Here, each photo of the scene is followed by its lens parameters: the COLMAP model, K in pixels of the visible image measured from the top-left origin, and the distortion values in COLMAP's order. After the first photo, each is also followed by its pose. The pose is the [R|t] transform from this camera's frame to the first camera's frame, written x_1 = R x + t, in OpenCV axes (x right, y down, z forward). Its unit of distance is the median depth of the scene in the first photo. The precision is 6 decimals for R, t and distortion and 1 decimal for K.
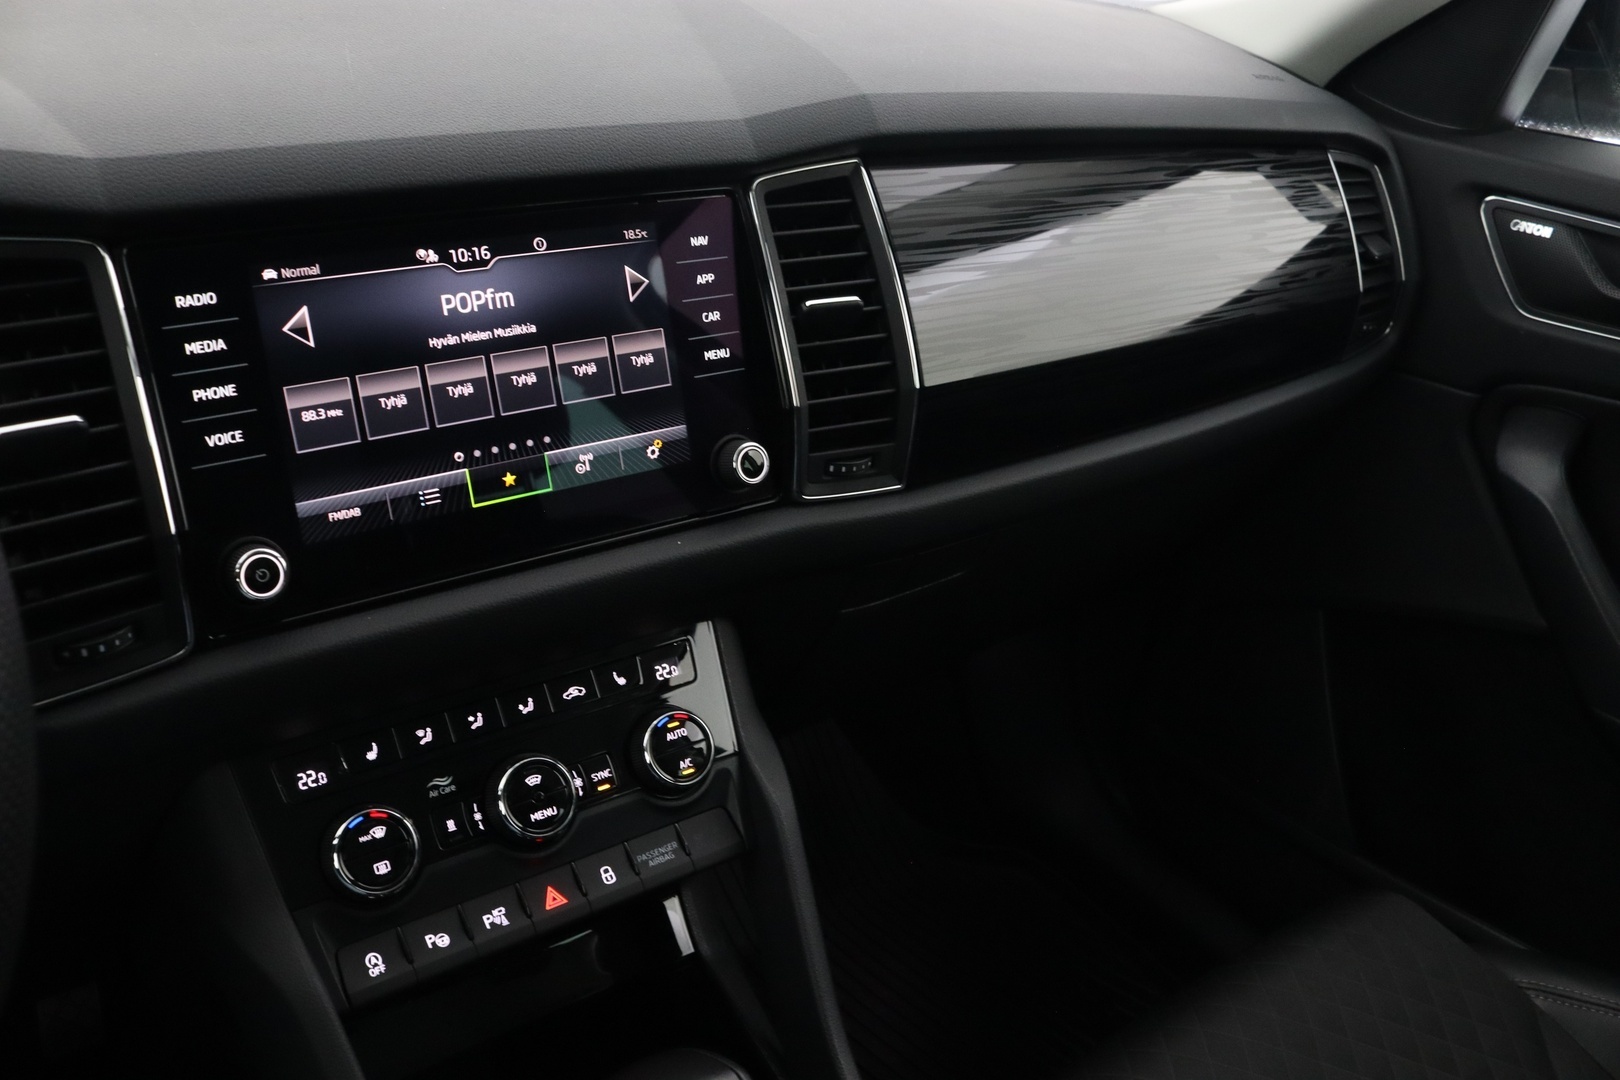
lens RADIAL K [[1336.1, 0, 800.1], [0, 1336.1, 565.0], [0, 0, 1]] dist [-0.164811, 0.134846]
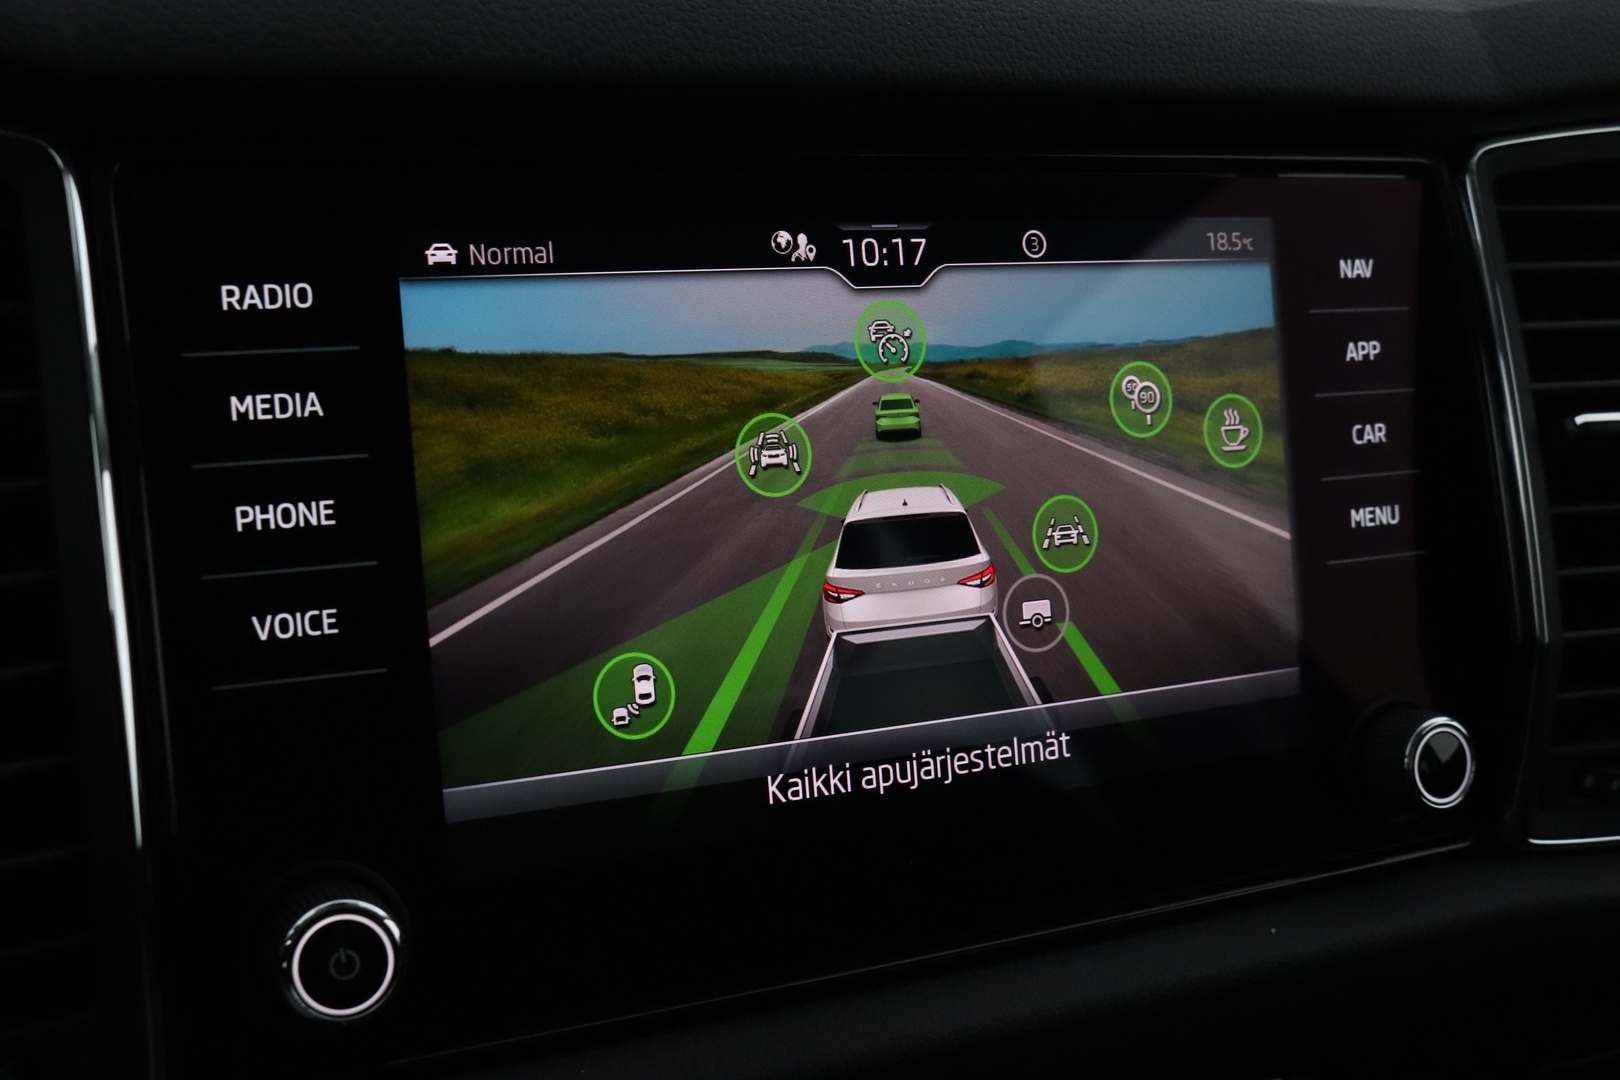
lens RADIAL K [[1897.4, 0, 810.0], [0, 1897.4, 540.0], [0, 0, 1]] dist [-0.104617, -0.026634]
pose [[0.980008, 0.072968, -0.185096, -0.132500], [-0.097187, 0.987342, -0.125340, -0.050580], [0.173607, 0.140823, 0.974695, 0.338293]]
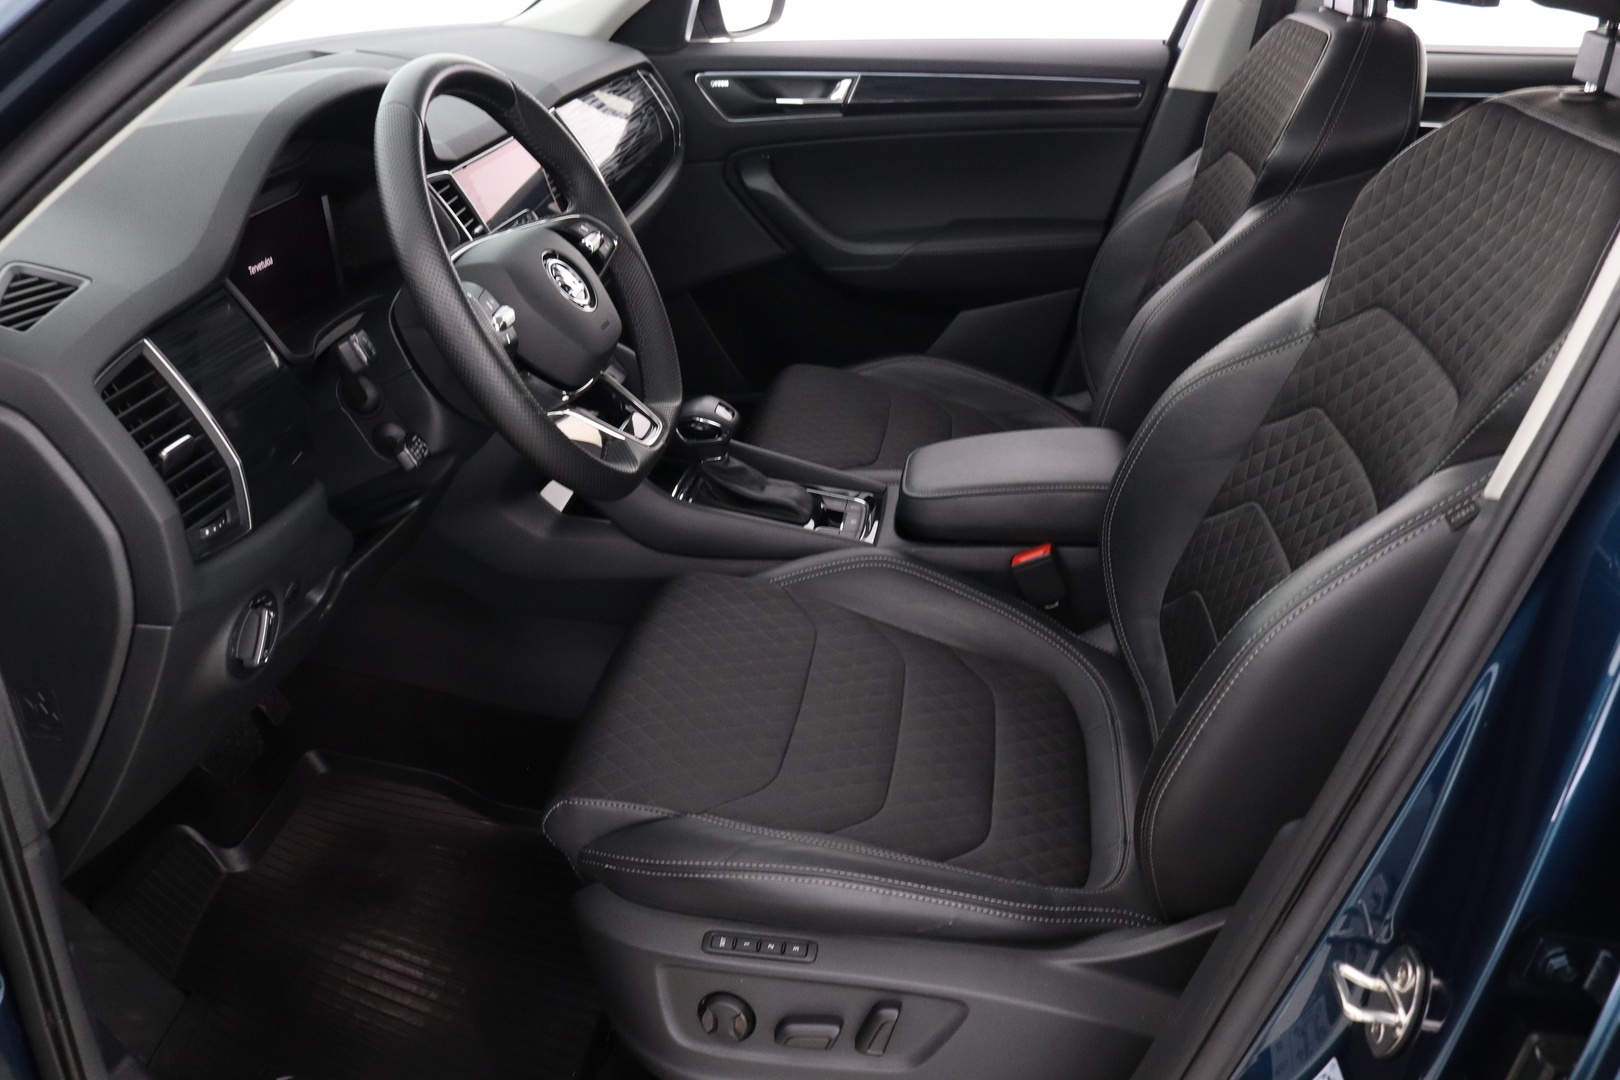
lens RADIAL K [[1336.1, 0, 800.1], [0, 1336.1, 565.0], [0, 0, 1]] dist [-0.164811, 0.134846]
pose [[0.705000, -0.409982, 0.578696, -1.503729], [0.393597, 0.904963, 0.161626, 0.279283], [-0.589962, 0.113827, 0.799367, -1.241701]]
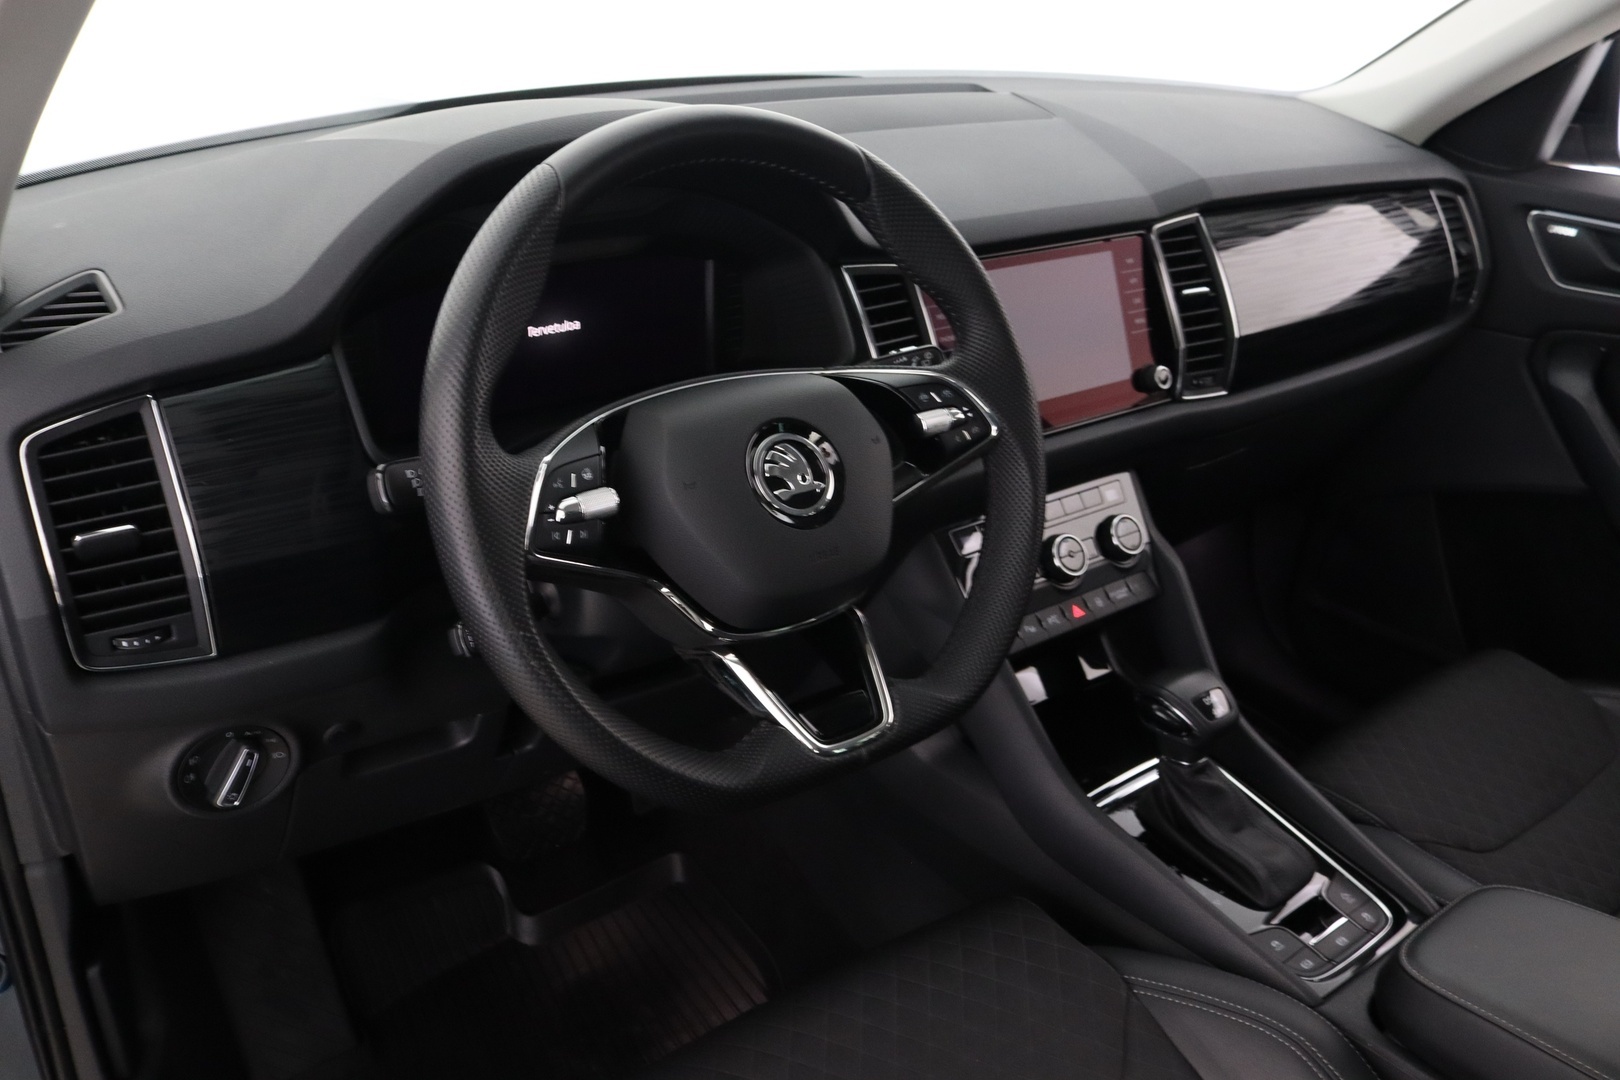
lens RADIAL K [[1336.1, 0, 800.1], [0, 1336.1, 565.0], [0, 0, 1]] dist [-0.164811, 0.134846]
pose [[0.998709, -0.046966, -0.019352, -0.522082], [0.046531, 0.998666, -0.022374, 0.204415], [0.020377, 0.021444, 0.999562, -0.854661]]
